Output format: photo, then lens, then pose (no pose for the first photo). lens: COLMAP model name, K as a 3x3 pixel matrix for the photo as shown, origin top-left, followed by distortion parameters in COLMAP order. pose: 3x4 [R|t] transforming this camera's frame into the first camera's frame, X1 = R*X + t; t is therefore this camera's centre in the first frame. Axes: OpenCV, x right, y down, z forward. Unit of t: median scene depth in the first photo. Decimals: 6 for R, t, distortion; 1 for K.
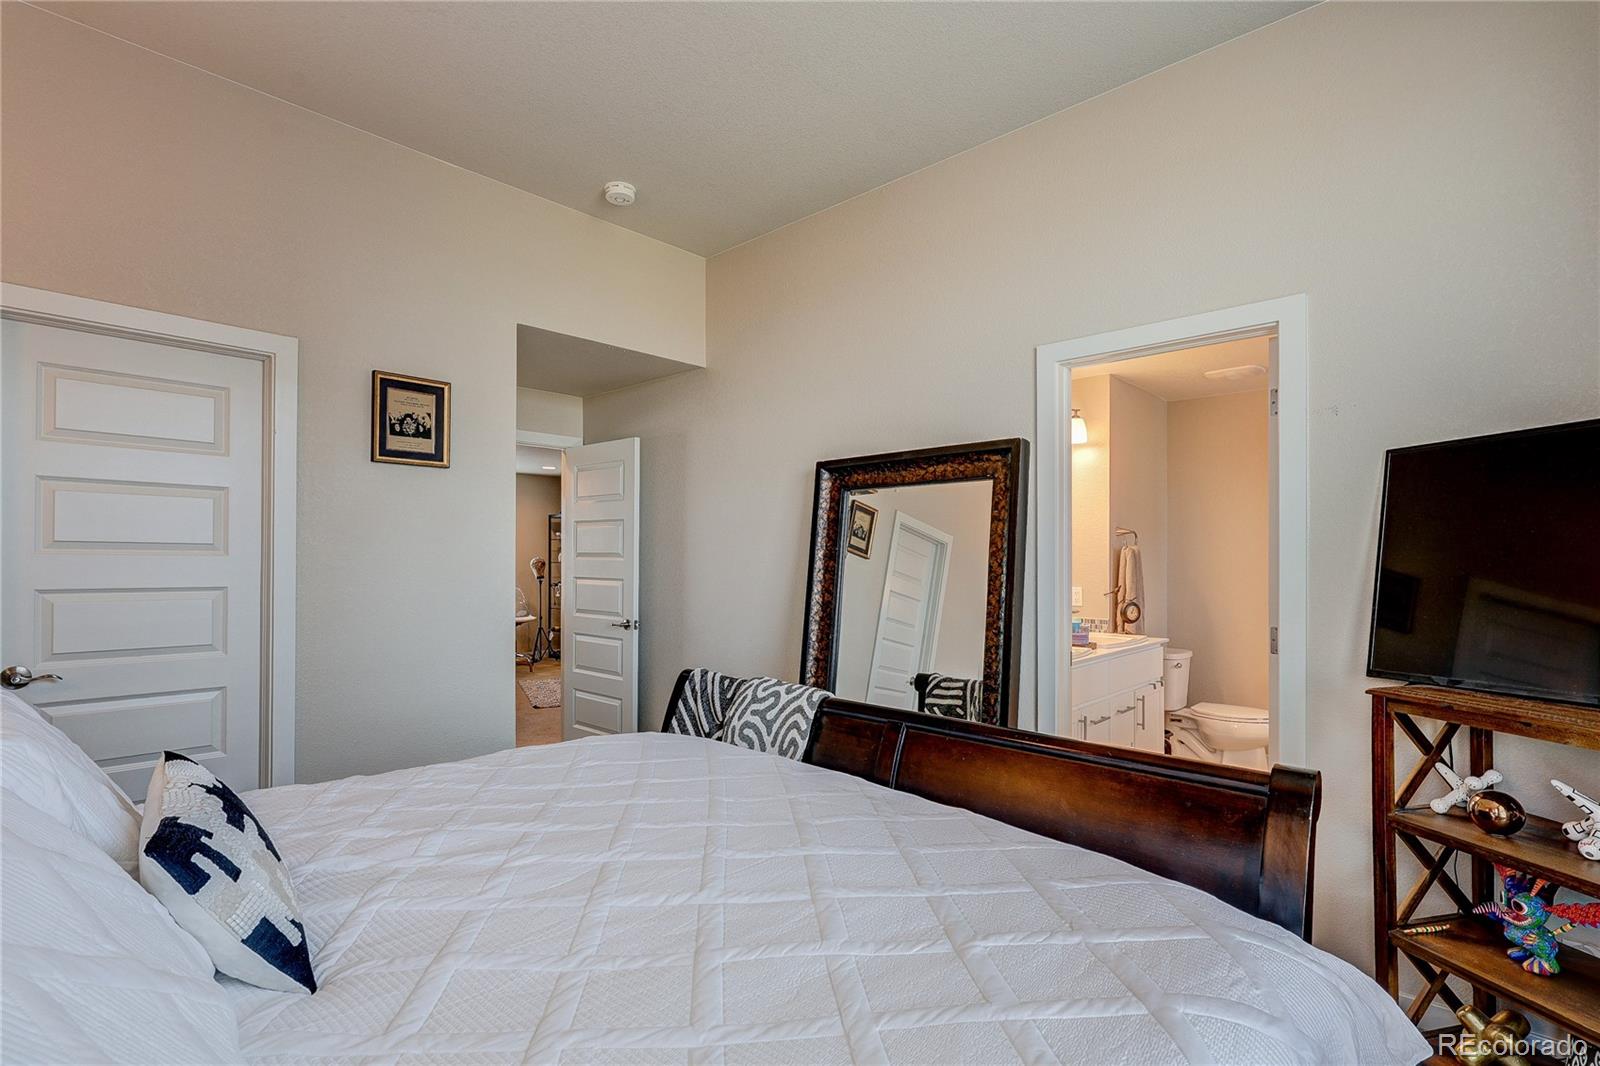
lens RADIAL K [[754.3, 0, 796.6], [0, 754.3, 546.9], [0, 0, 1]] dist [-0.000310, -0.001169]
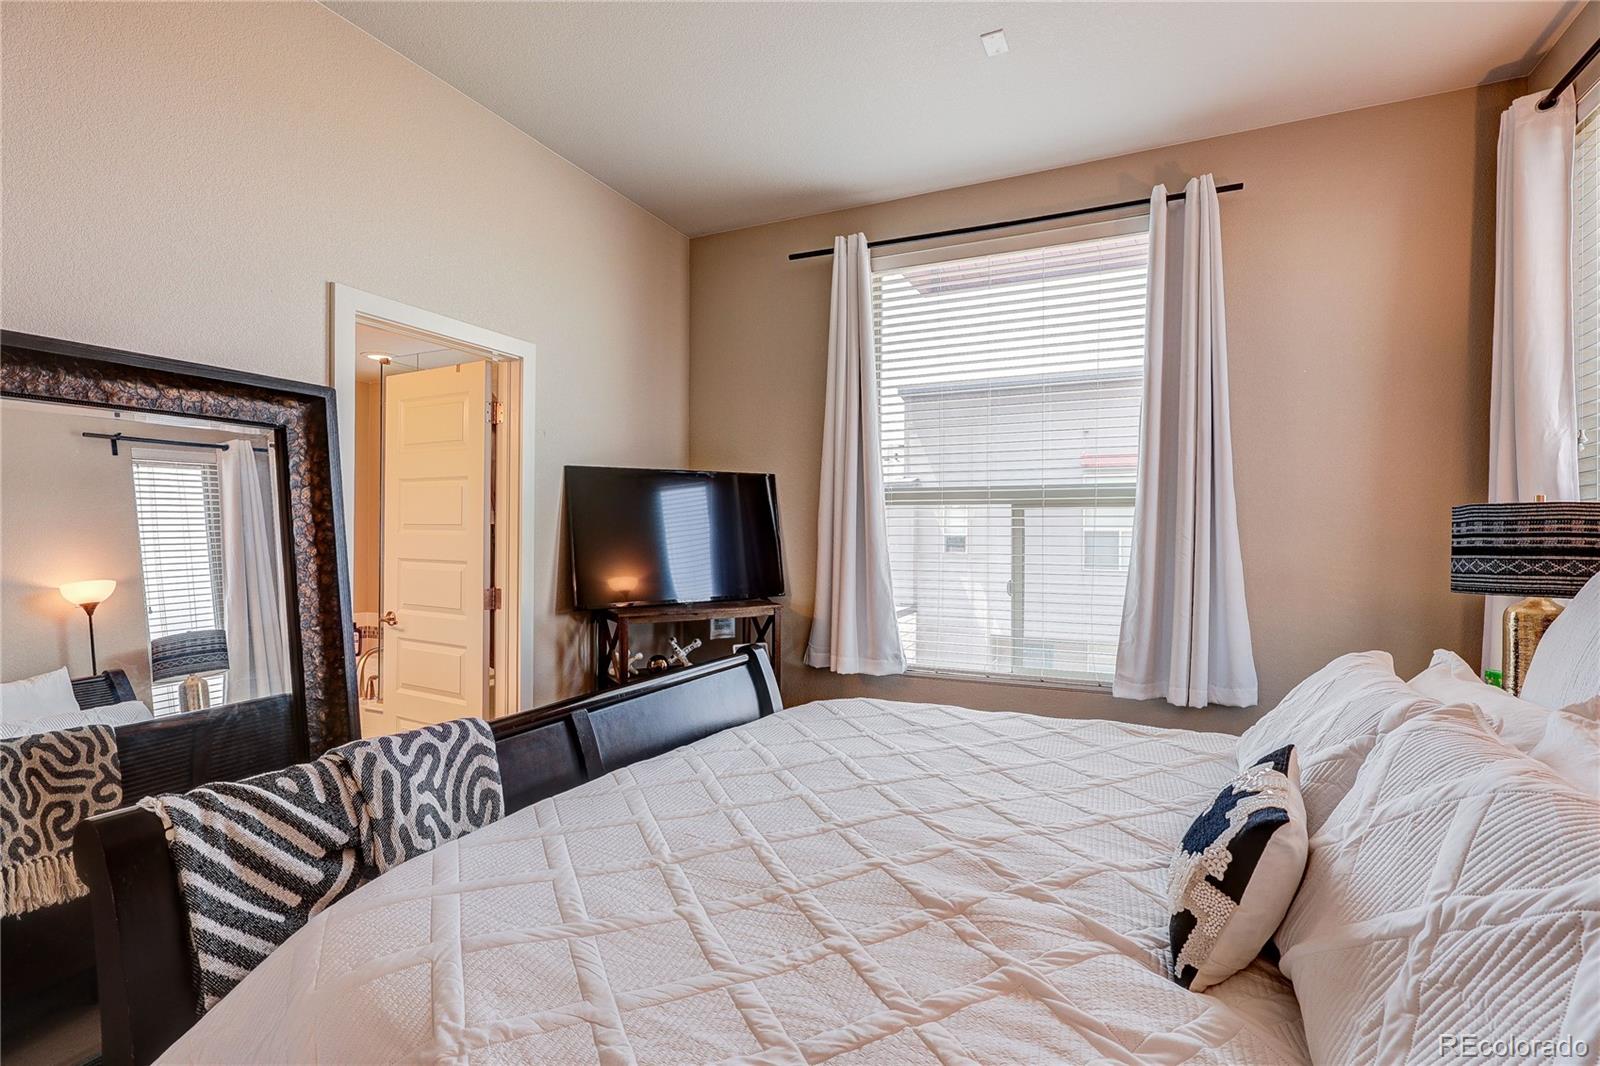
lens RADIAL K [[754.3, 0, 799.4], [0, 754.3, 527.7], [0, 0, 1]] dist [-0.000310, -0.001169]
pose [[-0.314956, 0.004900, 0.949093, -0.751865], [-0.014070, 0.999853, -0.009831, 0.008514], [-0.949002, -0.016450, -0.314841, 0.918978]]
